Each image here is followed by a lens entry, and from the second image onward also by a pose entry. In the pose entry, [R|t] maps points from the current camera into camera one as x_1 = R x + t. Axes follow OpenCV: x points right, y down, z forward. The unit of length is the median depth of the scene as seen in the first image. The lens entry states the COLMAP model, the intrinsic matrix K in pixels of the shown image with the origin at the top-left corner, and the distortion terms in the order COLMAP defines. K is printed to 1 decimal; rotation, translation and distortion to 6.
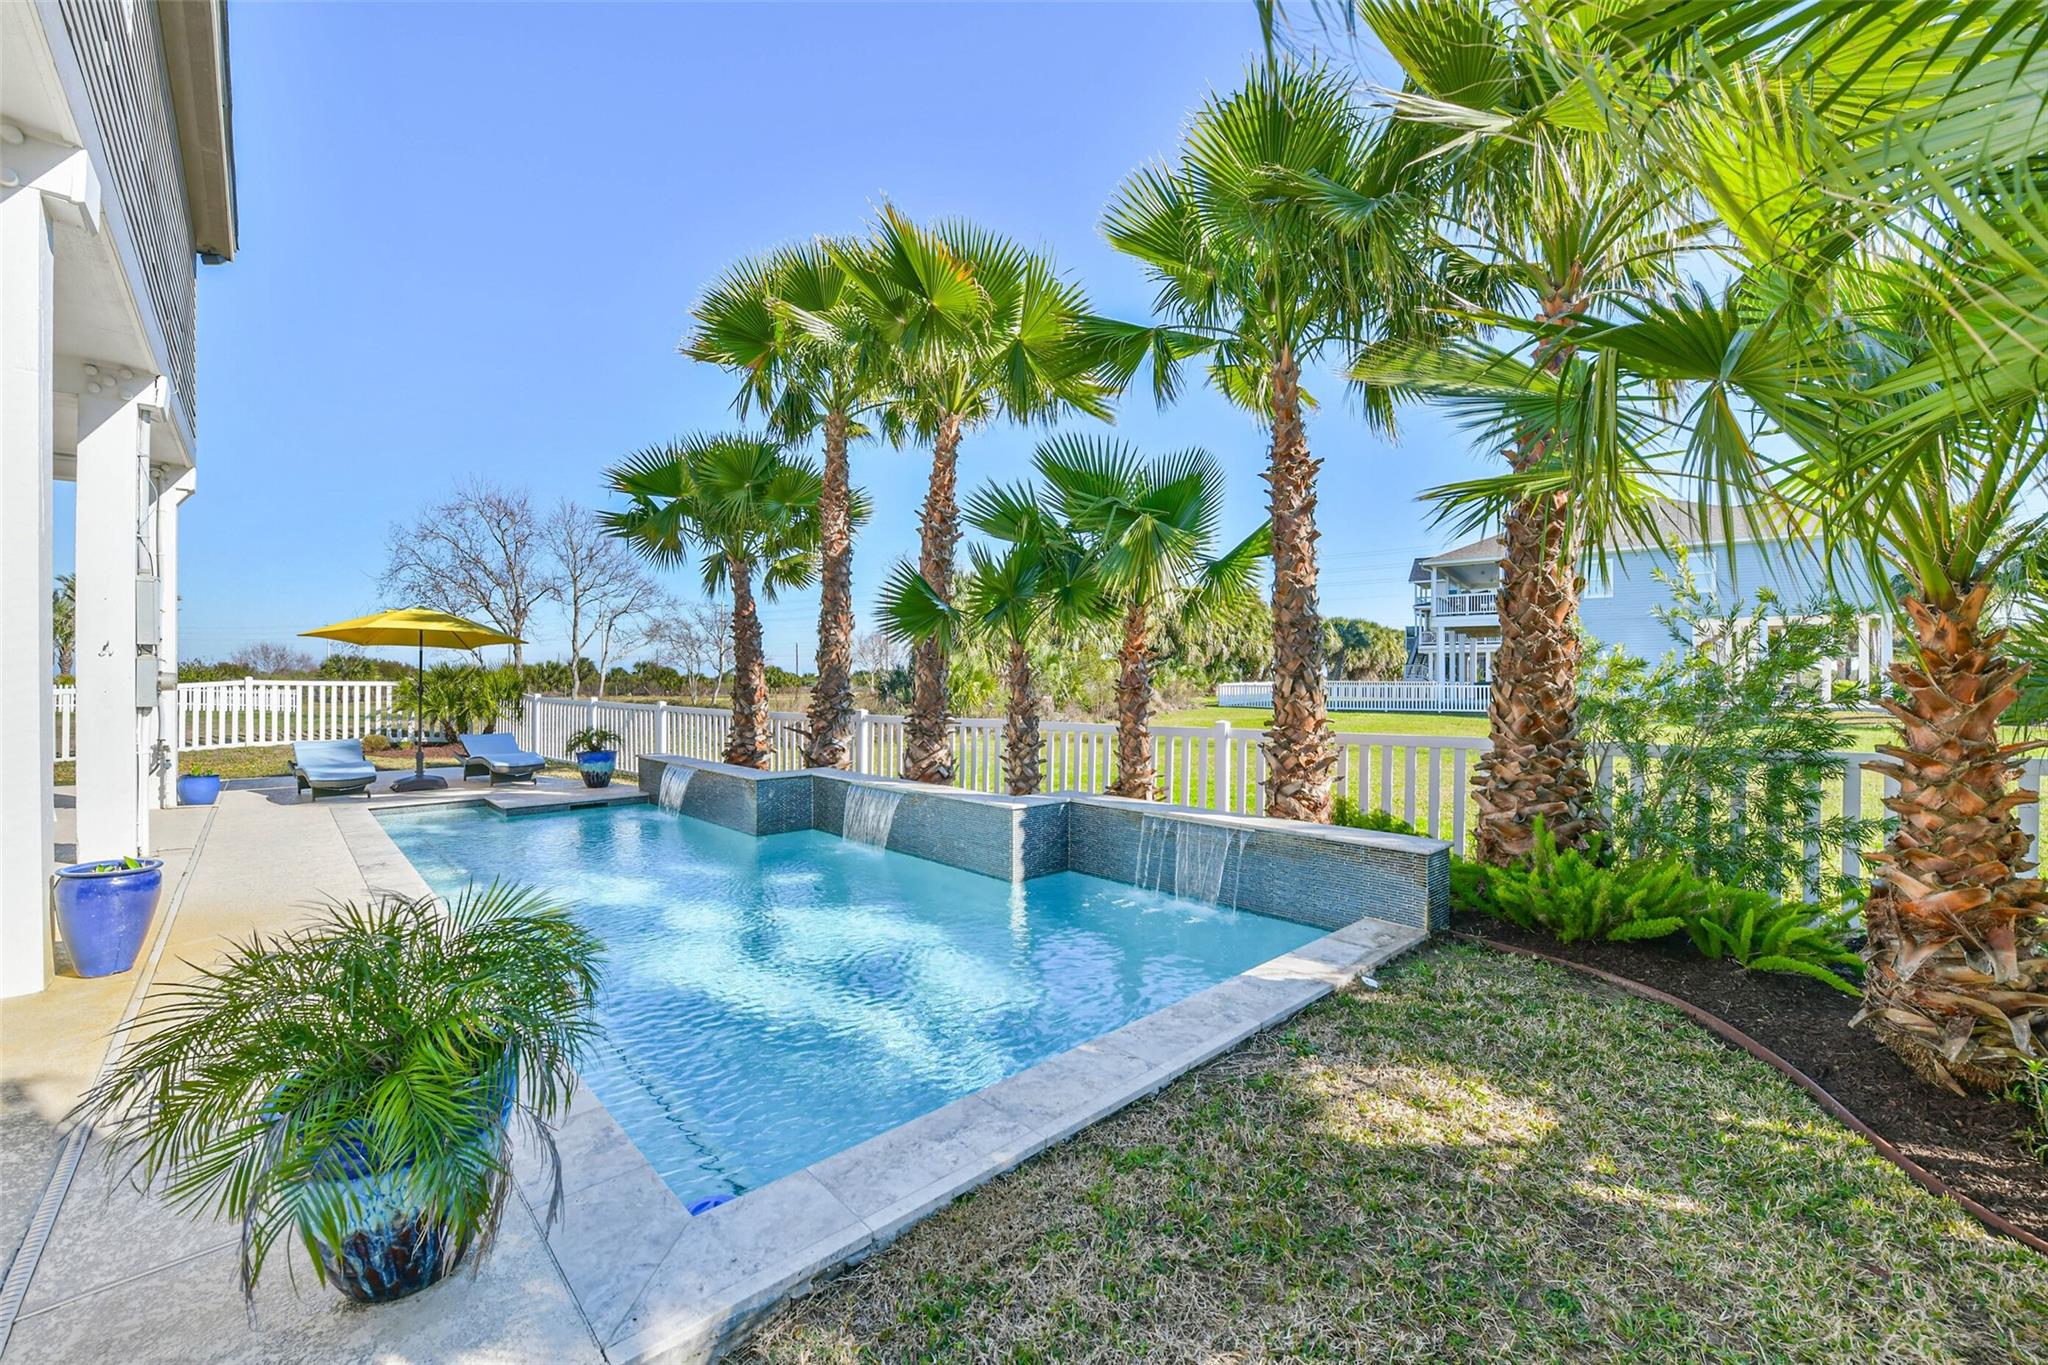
lens RADIAL K [[803.5, 0, 1023.8], [0, 803.5, 683.1], [0, 0, 1]] dist [0.020225, -0.005703]
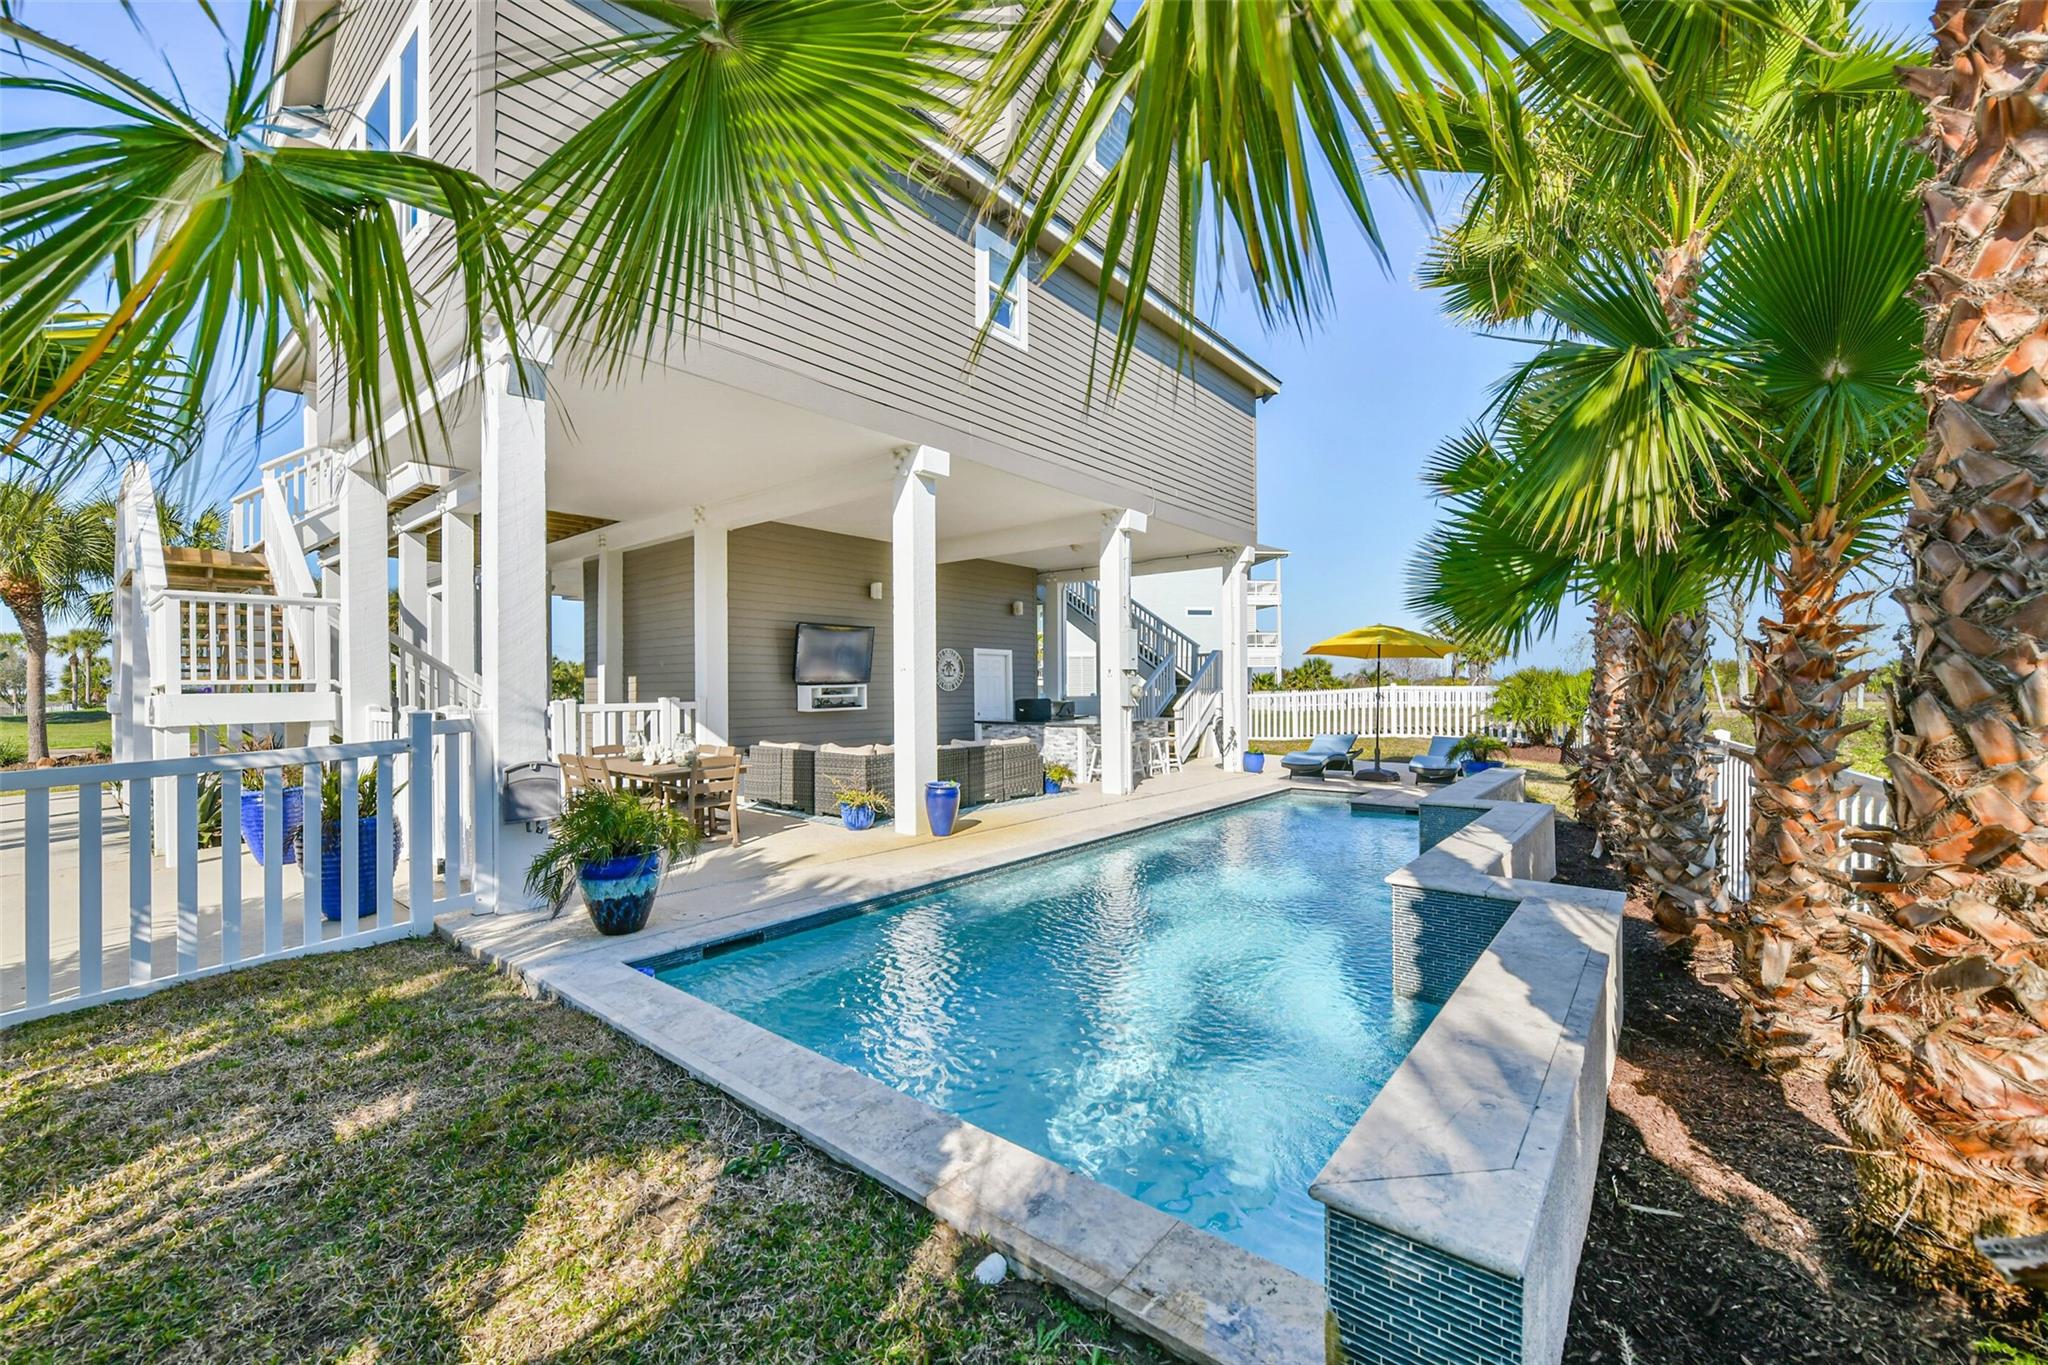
lens RADIAL K [[803.5, 0, 1007.9], [0, 803.5, 688.2], [0, 0, 1]] dist [0.020225, -0.005703]
pose [[0.129375, -0.001847, -0.991594, 0.526915], [0.009323, 0.999956, -0.000646, -0.006379], [0.991552, -0.009161, 0.129386, 0.518392]]
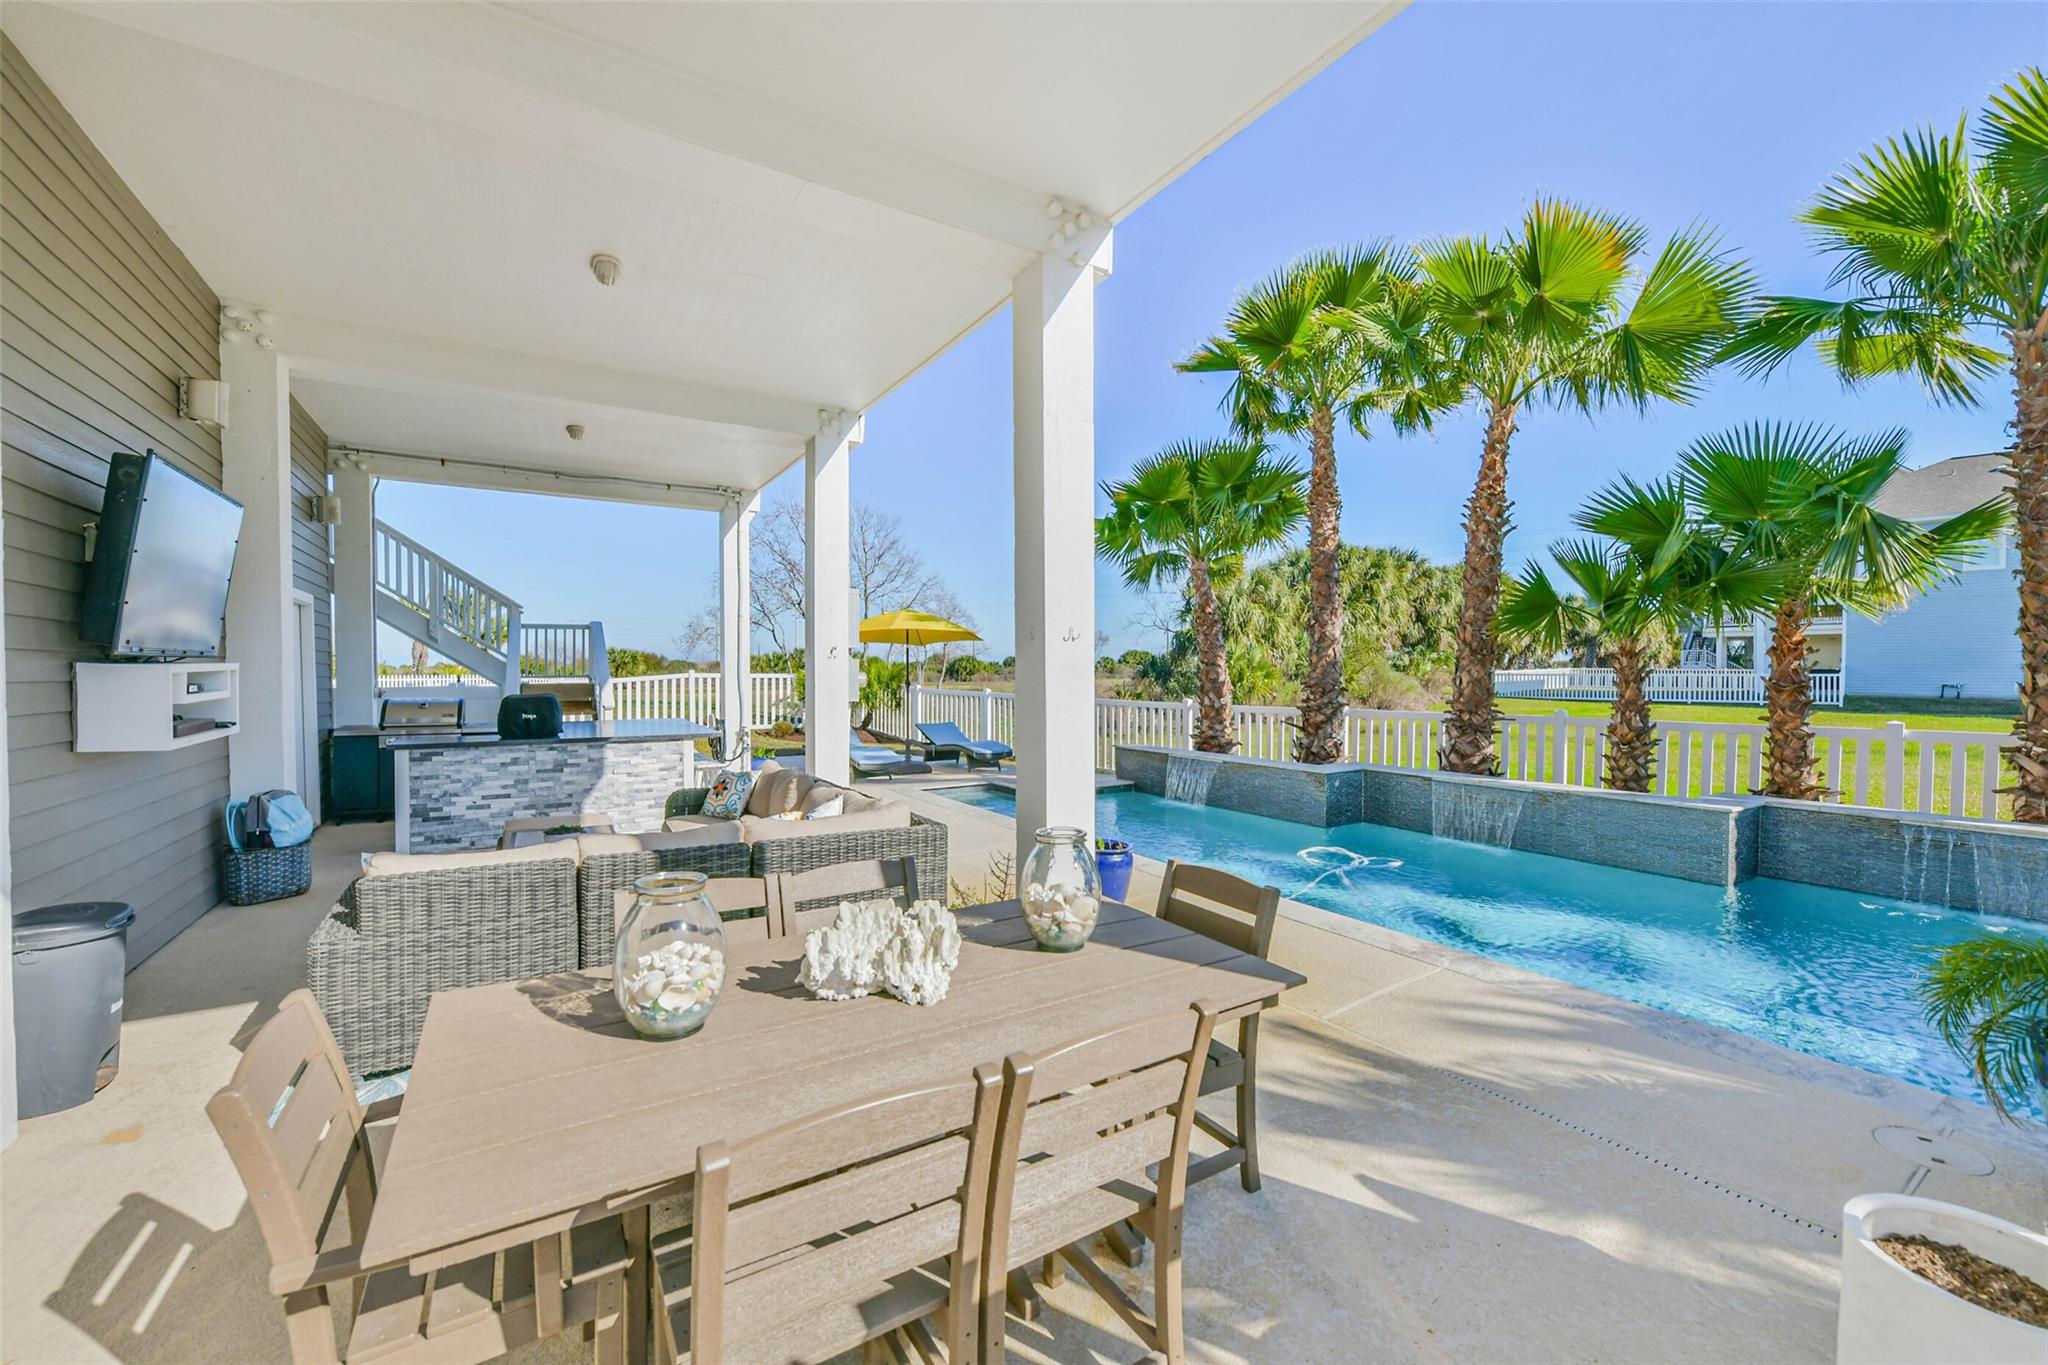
lens RADIAL K [[803.5, 0, 1035.2], [0, 803.5, 682.9], [0, 0, 1]] dist [0.020225, -0.005703]
pose [[0.987690, 0.000725, -0.156421, -0.500614], [0.001871, 0.999863, 0.016452, -0.012433], [0.156411, -0.016542, 0.987553, -0.071626]]
